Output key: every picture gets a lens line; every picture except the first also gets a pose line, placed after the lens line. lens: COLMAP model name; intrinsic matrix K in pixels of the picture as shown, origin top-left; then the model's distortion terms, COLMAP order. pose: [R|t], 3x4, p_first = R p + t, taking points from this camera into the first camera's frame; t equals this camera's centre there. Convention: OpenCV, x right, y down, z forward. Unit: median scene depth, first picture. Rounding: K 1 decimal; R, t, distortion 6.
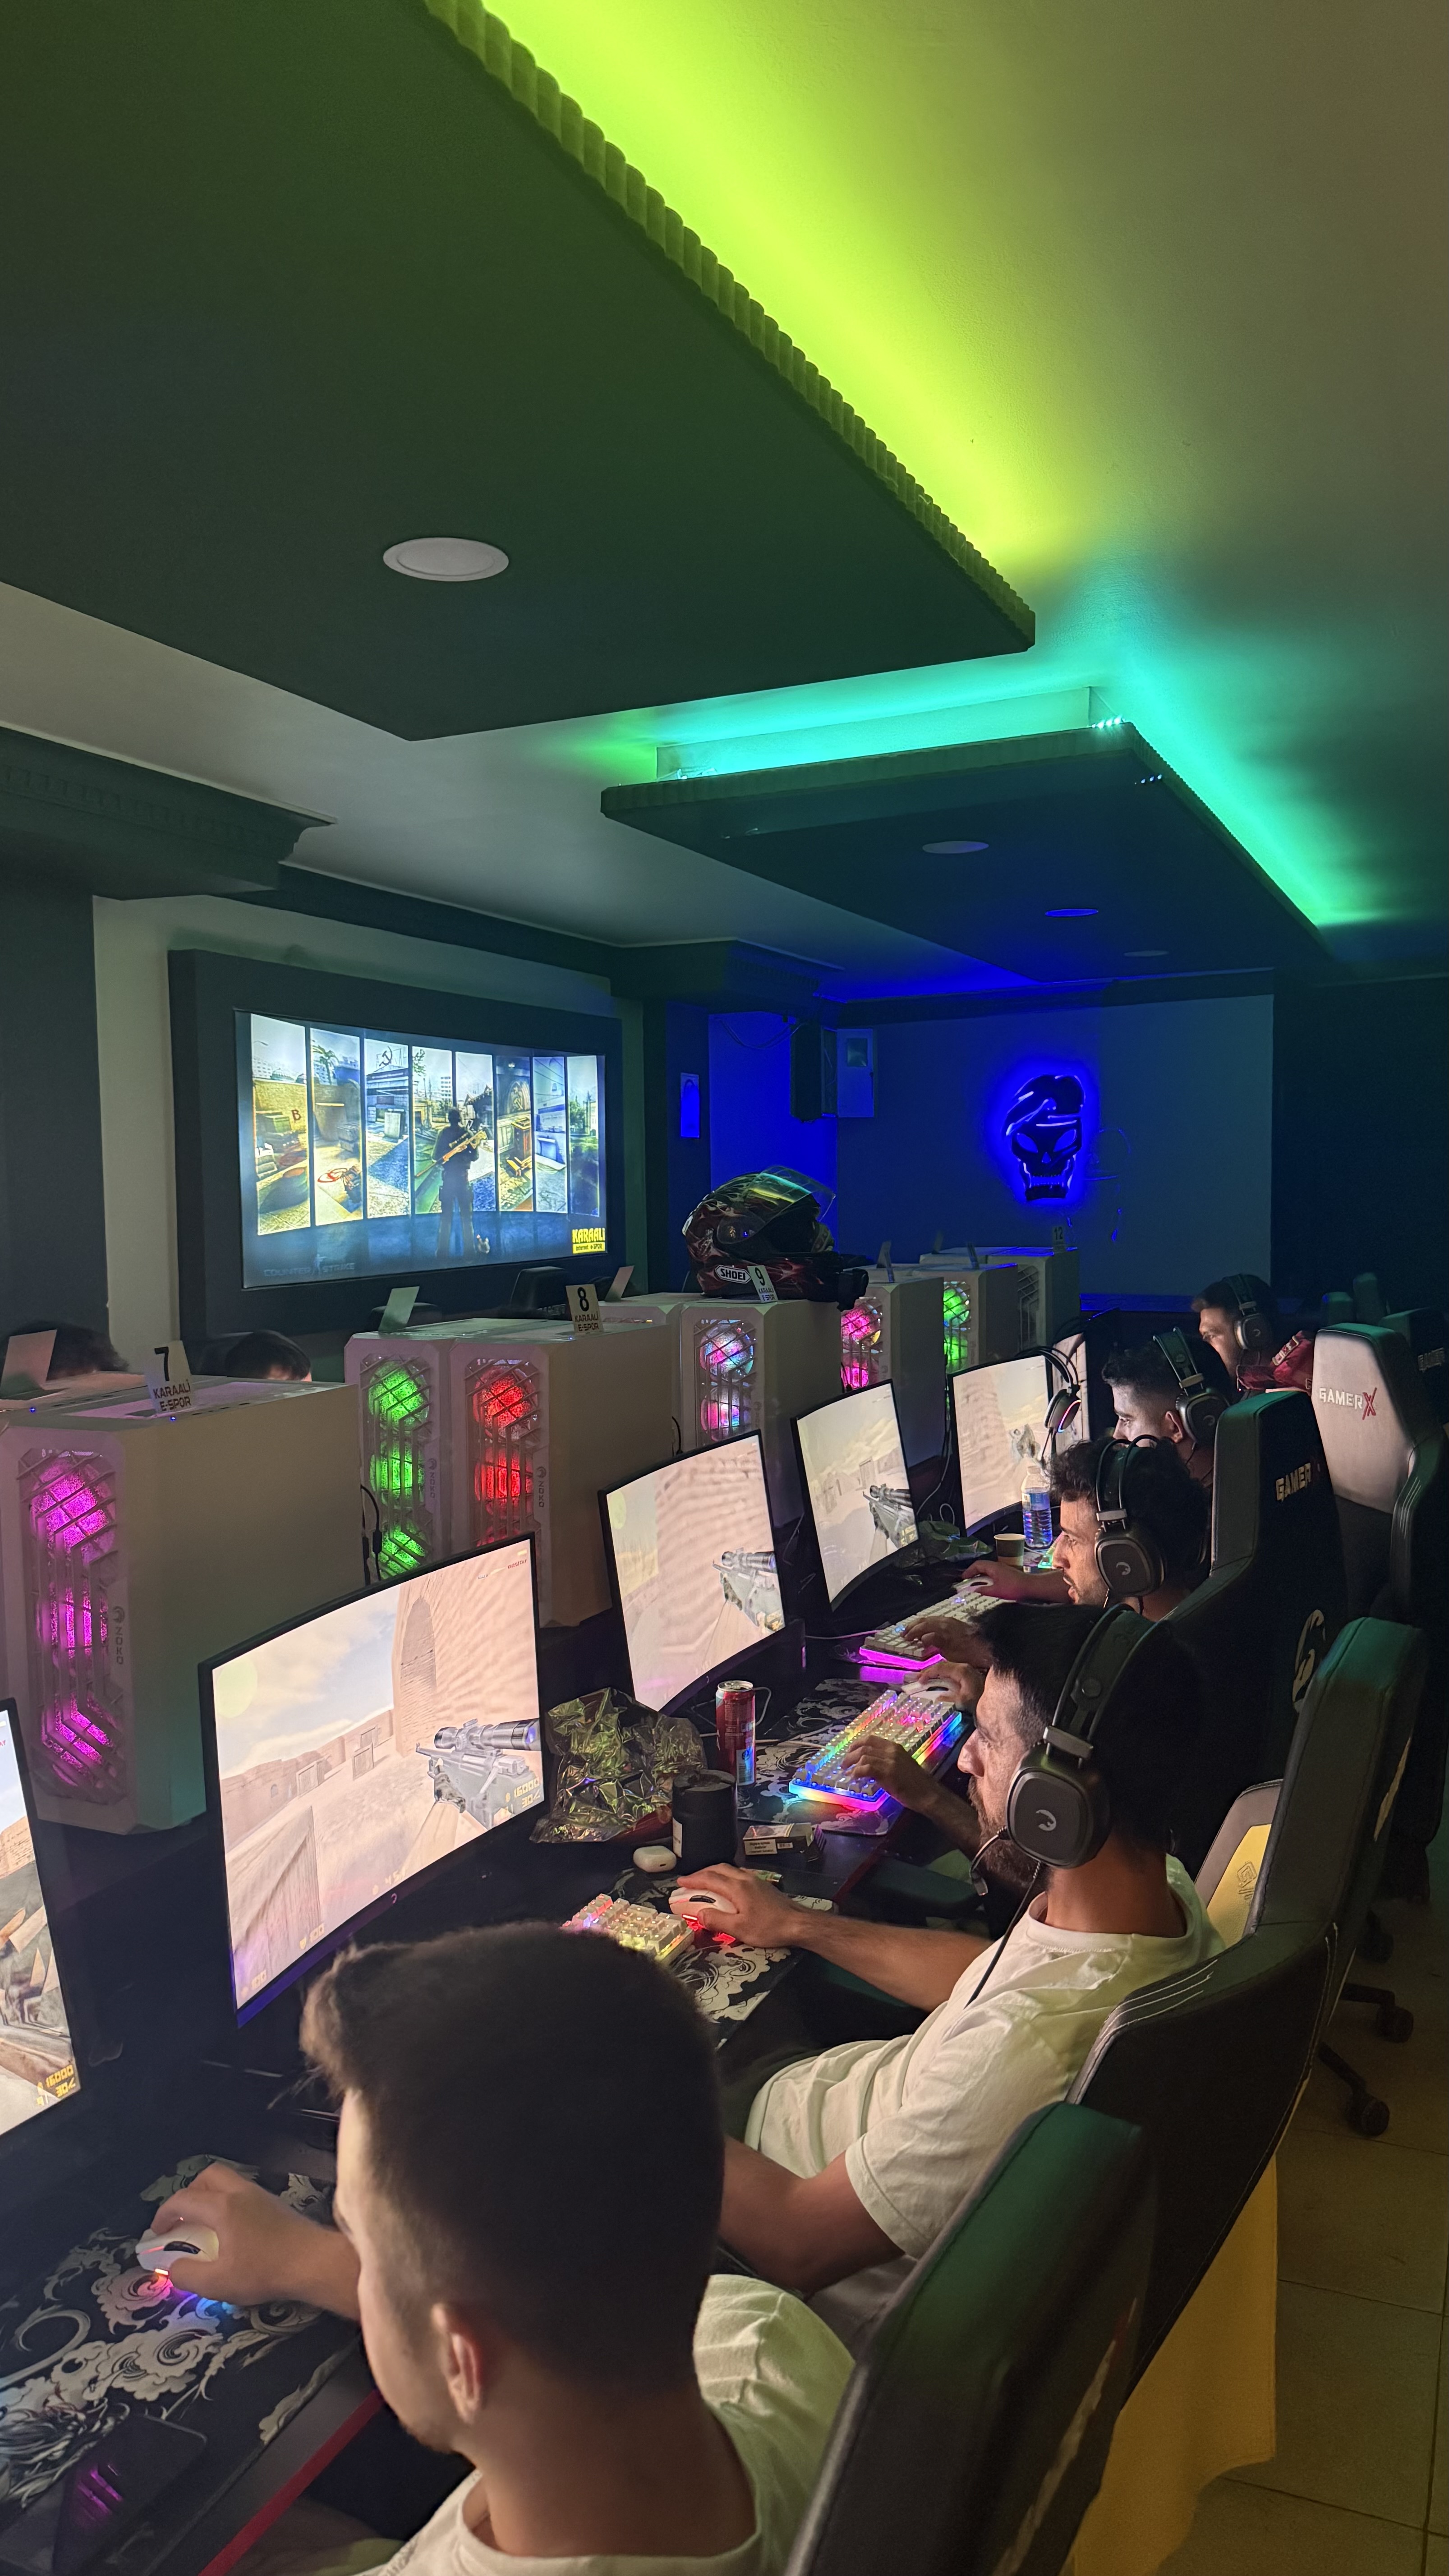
lens RADIAL K [[1806.1, 0, 675.3], [0, 1806.1, 1306.5], [0, 0, 1]] dist [0.004066, -0.027510]
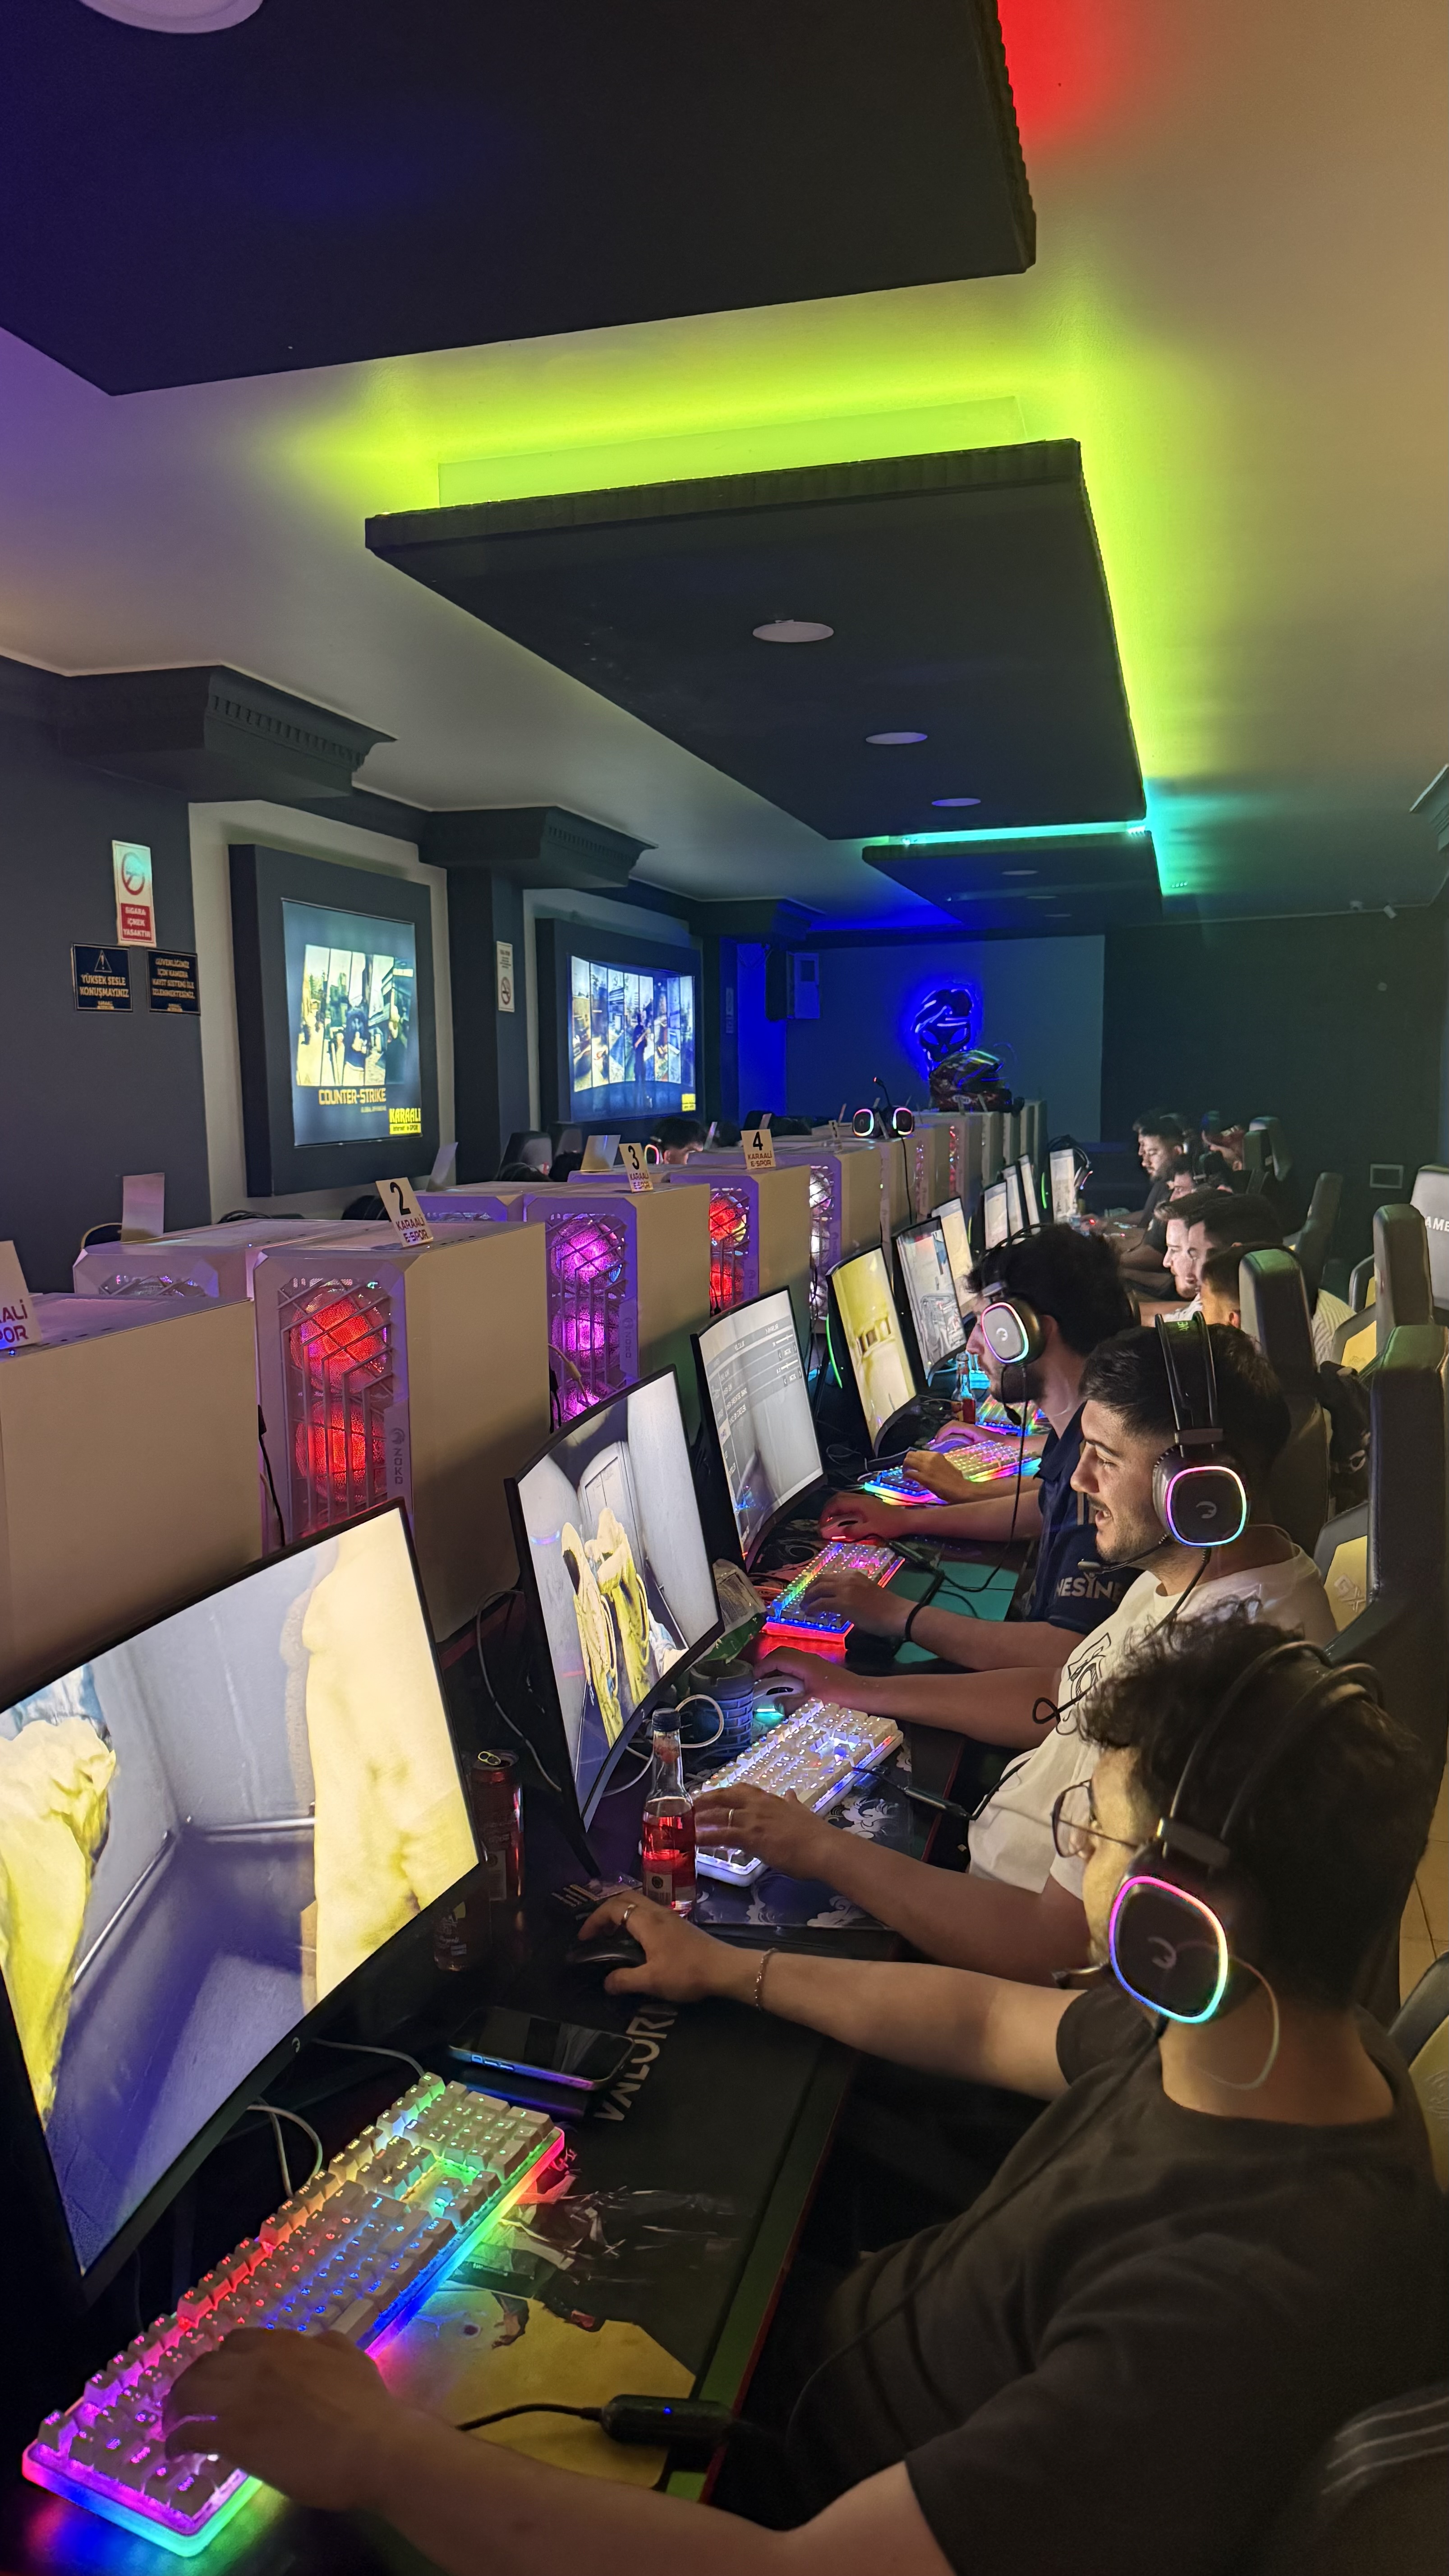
lens RADIAL K [[1806.1, 0, 730.0], [0, 1806.1, 1290.7], [0, 0, 1]] dist [0.004066, -0.027510]
pose [[0.983221, -0.020932, 0.181215, -0.538461], [0.012128, 0.998698, 0.049558, 0.084024], [-0.182017, -0.046528, 0.982194, -0.878338]]
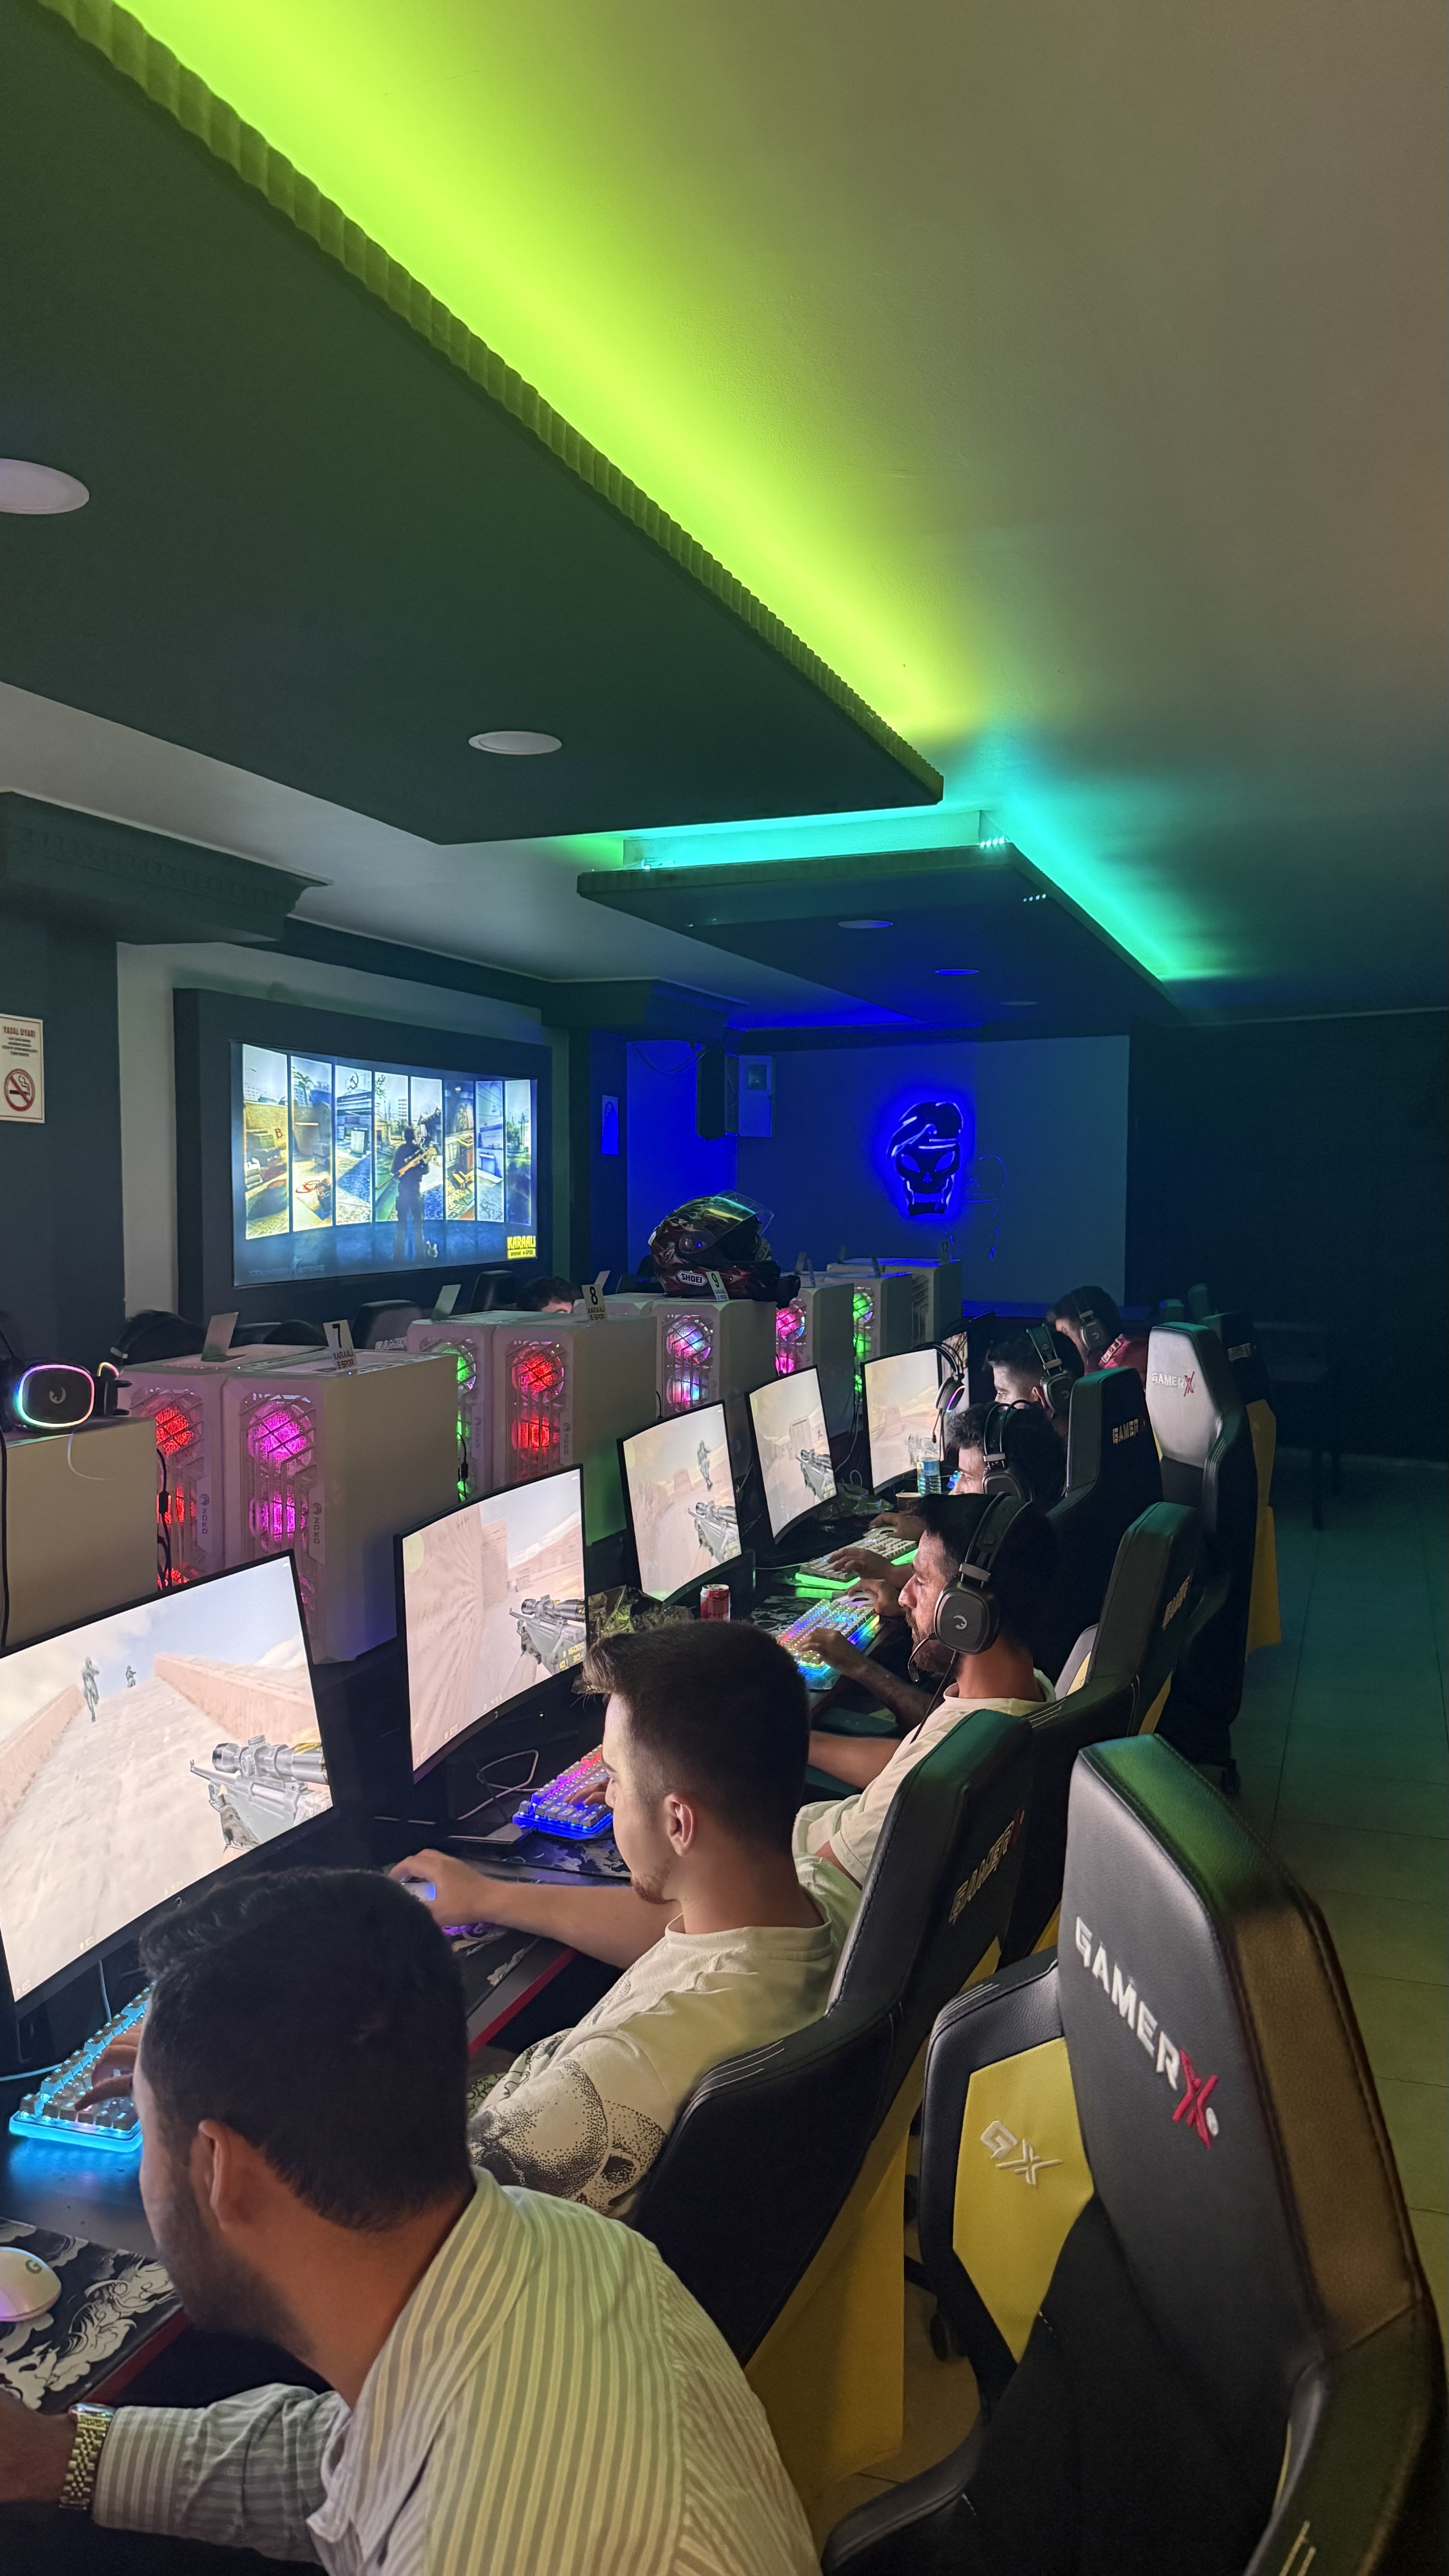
lens RADIAL K [[1806.1, 0, 711.6], [0, 1806.1, 1295.3], [0, 0, 1]] dist [0.004066, -0.027510]
pose [[0.995948, 0.011079, 0.089244, -0.057088], [-0.010189, 0.999894, -0.010420, 0.005808], [-0.089350, 0.009469, 0.995955, -0.204902]]
